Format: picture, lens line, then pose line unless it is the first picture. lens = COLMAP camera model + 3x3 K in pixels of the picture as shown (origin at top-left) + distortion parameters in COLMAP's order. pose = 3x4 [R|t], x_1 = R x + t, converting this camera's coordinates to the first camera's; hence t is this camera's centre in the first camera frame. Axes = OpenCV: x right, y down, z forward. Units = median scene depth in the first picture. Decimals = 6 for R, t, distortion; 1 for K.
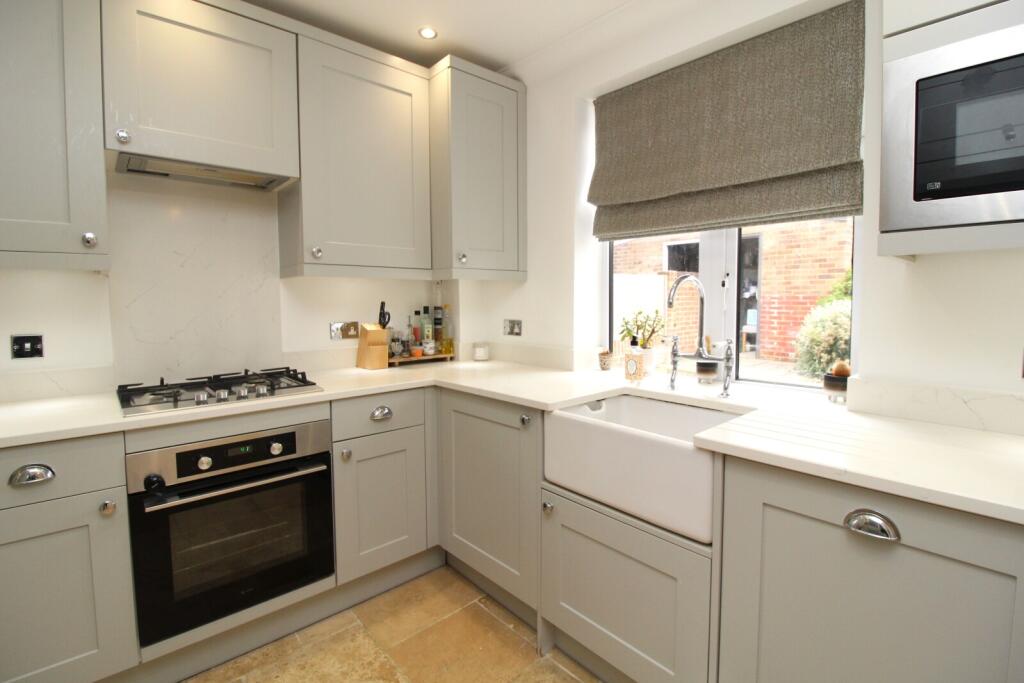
lens RADIAL K [[476.8, 0, 516.5], [0, 476.8, 324.4], [0, 0, 1]] dist [-0.000187, -0.012813]
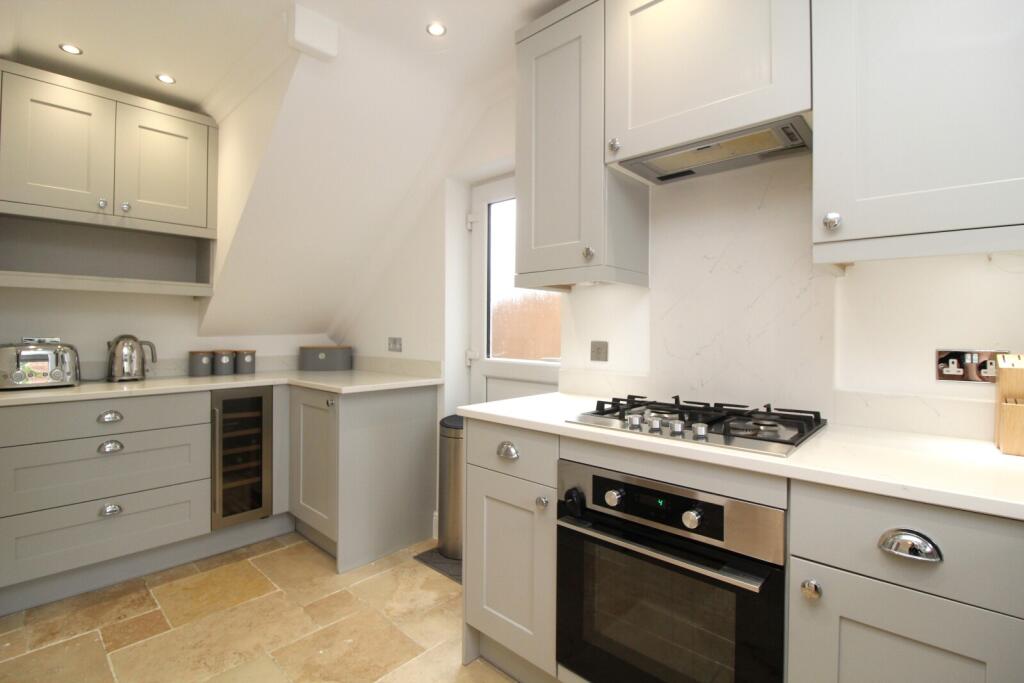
lens RADIAL K [[494.6, 0, 511.1], [0, 494.6, 322.1], [0, 0, 1]] dist [0.000853, -0.014137]
pose [[0.073266, -0.006631, -0.997290, 0.187773], [-0.062564, 0.997978, -0.011232, 0.002535], [0.995348, 0.063217, 0.072703, 0.680293]]
